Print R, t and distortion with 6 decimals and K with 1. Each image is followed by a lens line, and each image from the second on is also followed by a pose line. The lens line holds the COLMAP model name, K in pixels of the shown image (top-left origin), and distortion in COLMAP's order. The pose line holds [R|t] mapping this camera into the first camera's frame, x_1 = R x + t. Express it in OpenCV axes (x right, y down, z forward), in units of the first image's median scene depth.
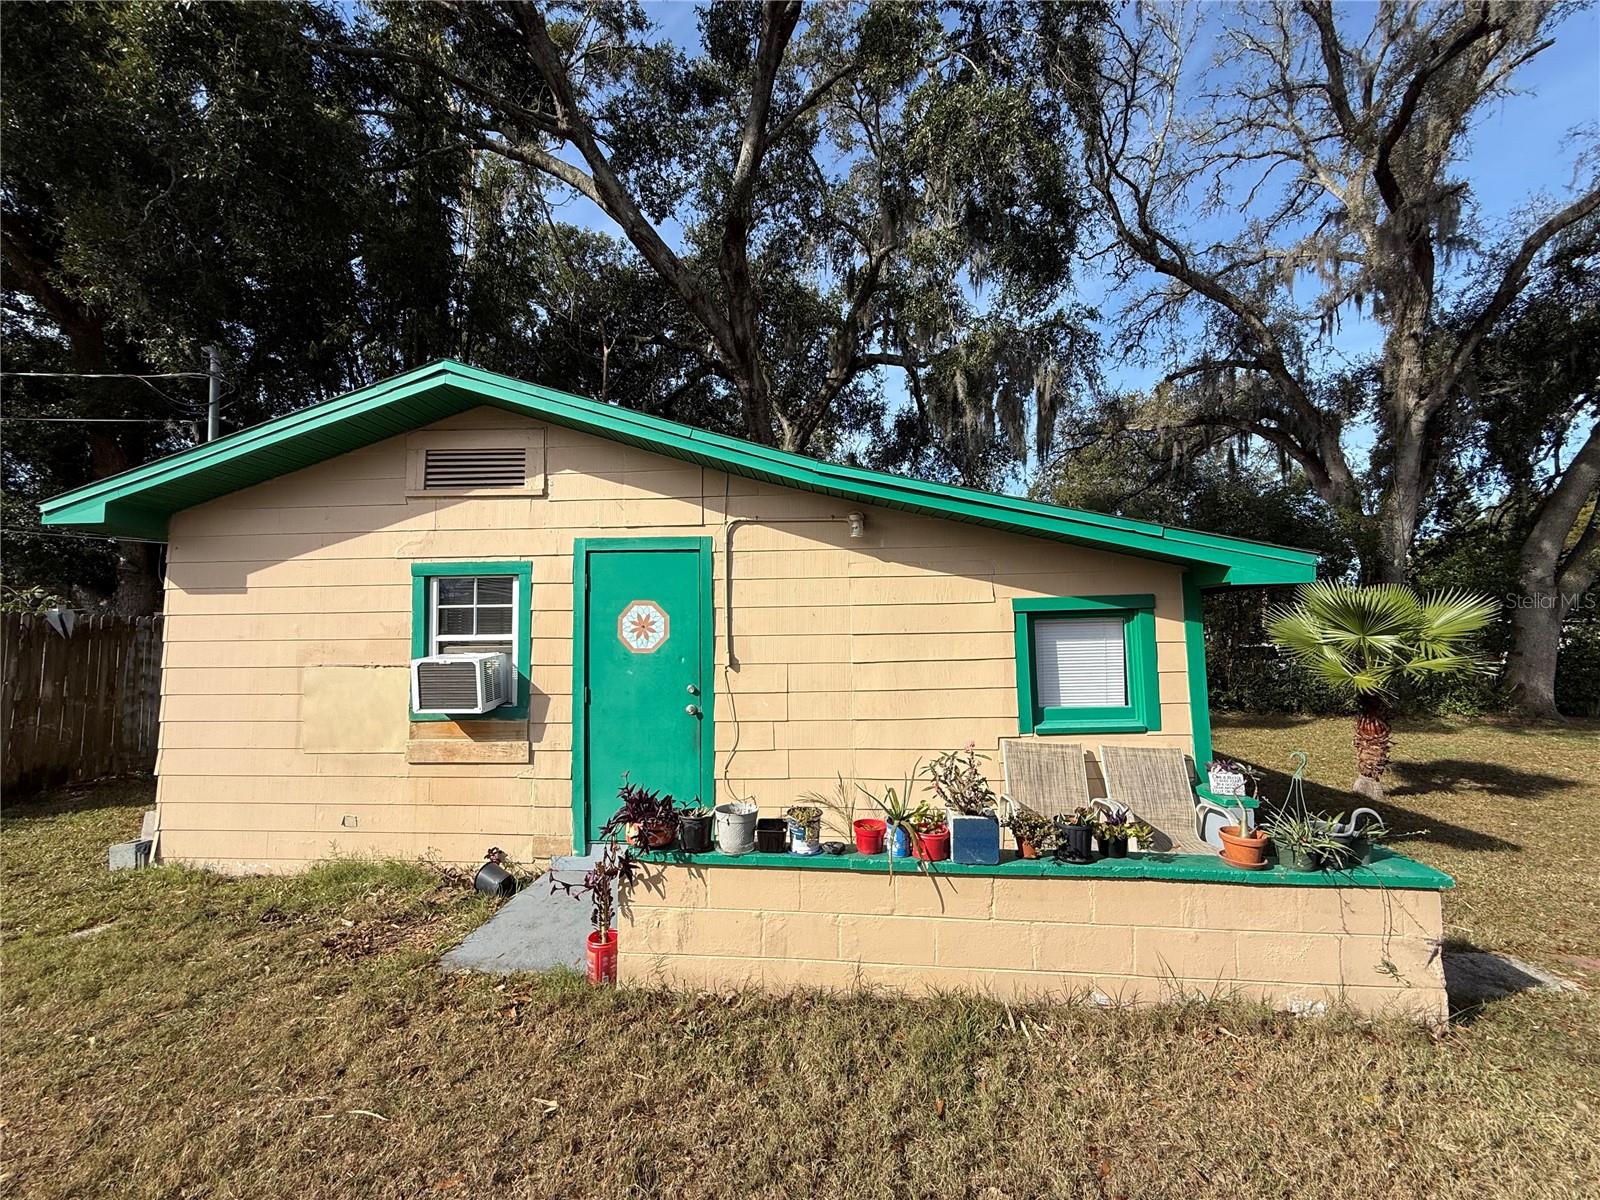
lens RADIAL K [[636.5, 0, 800.9], [0, 636.5, 598.0], [0, 0, 1]] dist [-0.001567, 0.000112]
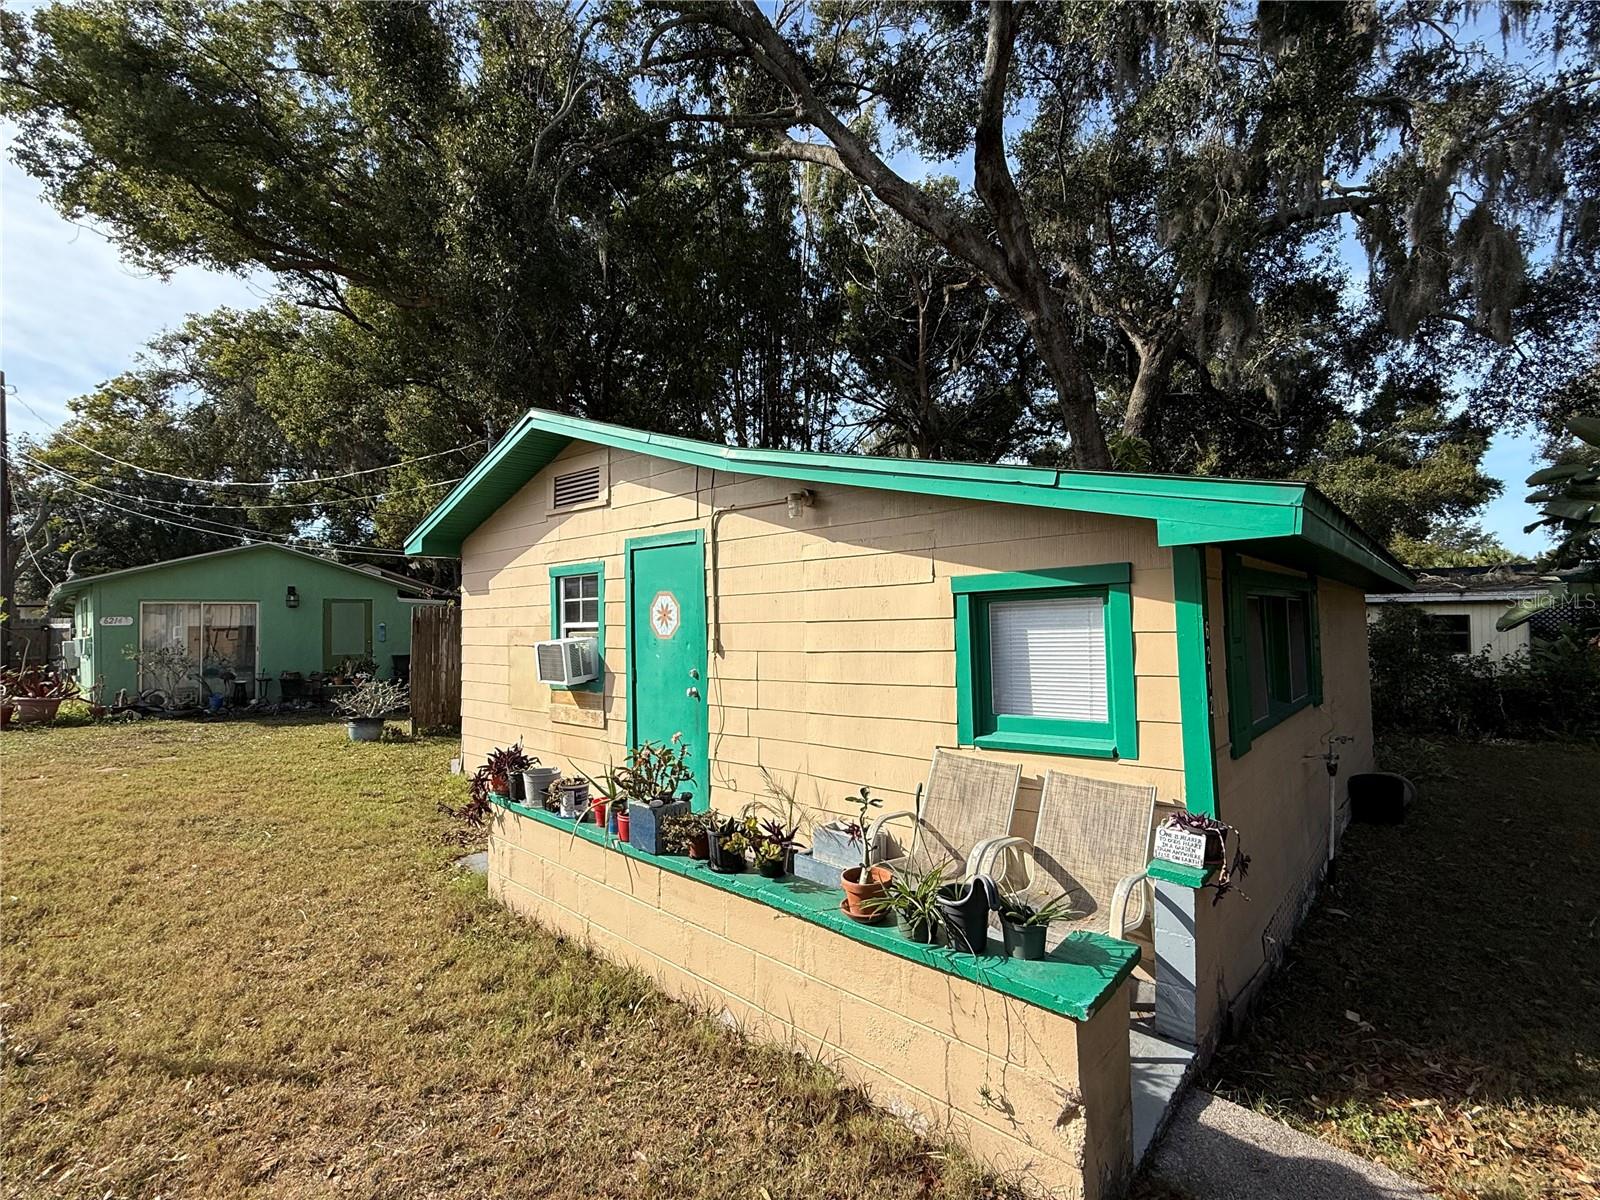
lens RADIAL K [[725.0, 0, 802.5], [0, 725.0, 598.9], [0, 0, 1]] dist [-0.009628, -0.000768]
pose [[0.791753, -0.022348, -0.610432, 0.718602], [0.044522, 0.998784, 0.021182, 0.000932], [0.609216, -0.043949, 0.791785, 0.152570]]
